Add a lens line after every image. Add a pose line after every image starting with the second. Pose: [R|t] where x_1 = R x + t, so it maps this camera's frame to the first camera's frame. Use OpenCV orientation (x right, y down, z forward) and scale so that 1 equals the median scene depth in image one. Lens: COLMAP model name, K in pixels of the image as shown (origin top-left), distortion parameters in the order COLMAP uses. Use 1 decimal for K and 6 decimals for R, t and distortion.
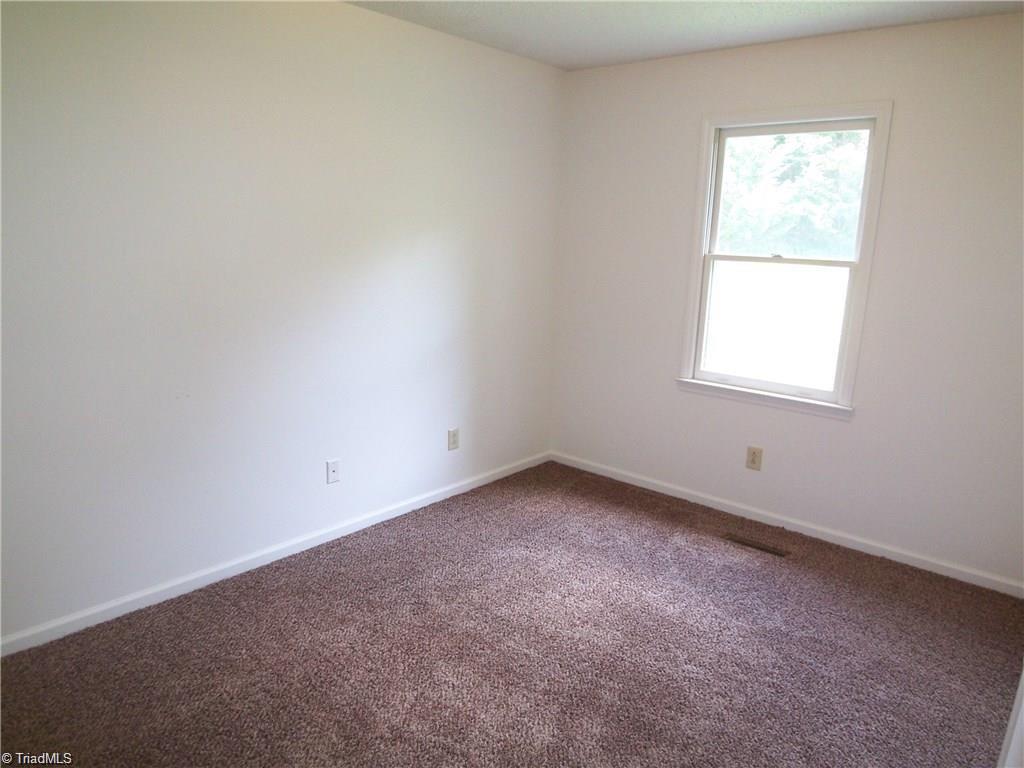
lens RADIAL K [[692.6, 0, 512.0], [0, 692.6, 384.0], [0, 0, 1]] dist [-0.024957, -0.024046]
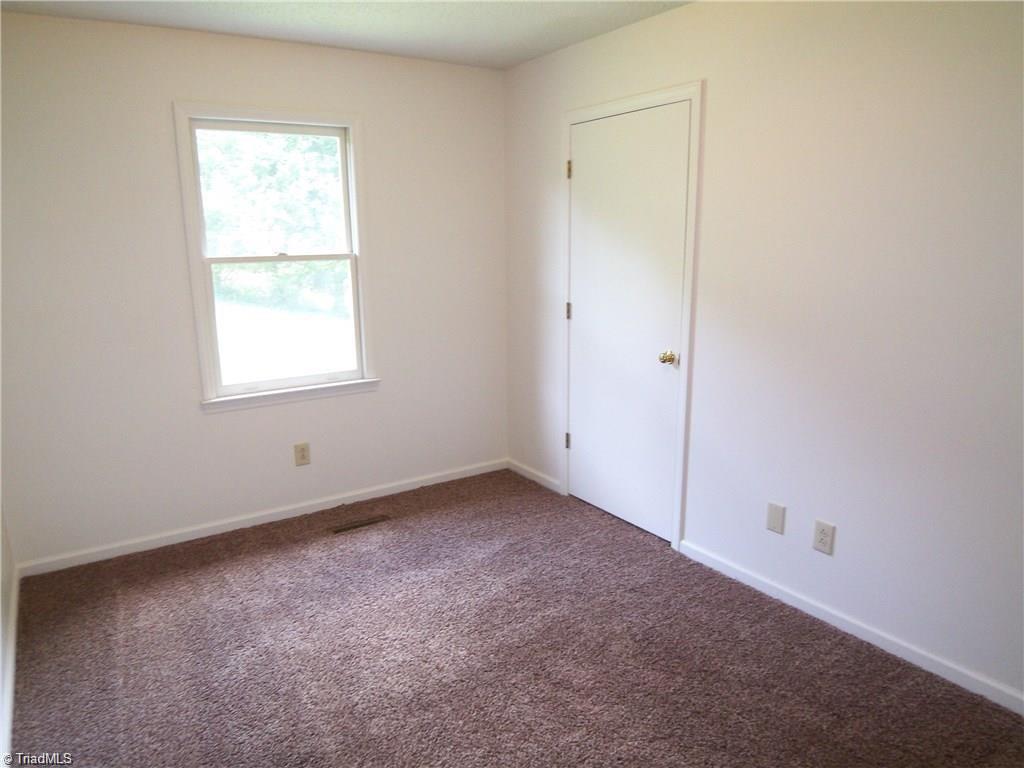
lens RADIAL K [[692.6, 0, 512.0], [0, 692.6, 384.0], [0, 0, 1]] dist [-0.024957, -0.024046]
pose [[0.253246, -0.236906, 0.937946, -0.518824], [0.221447, 0.958004, 0.182181, -0.112172], [-0.941715, 0.161568, 0.295073, 0.412484]]
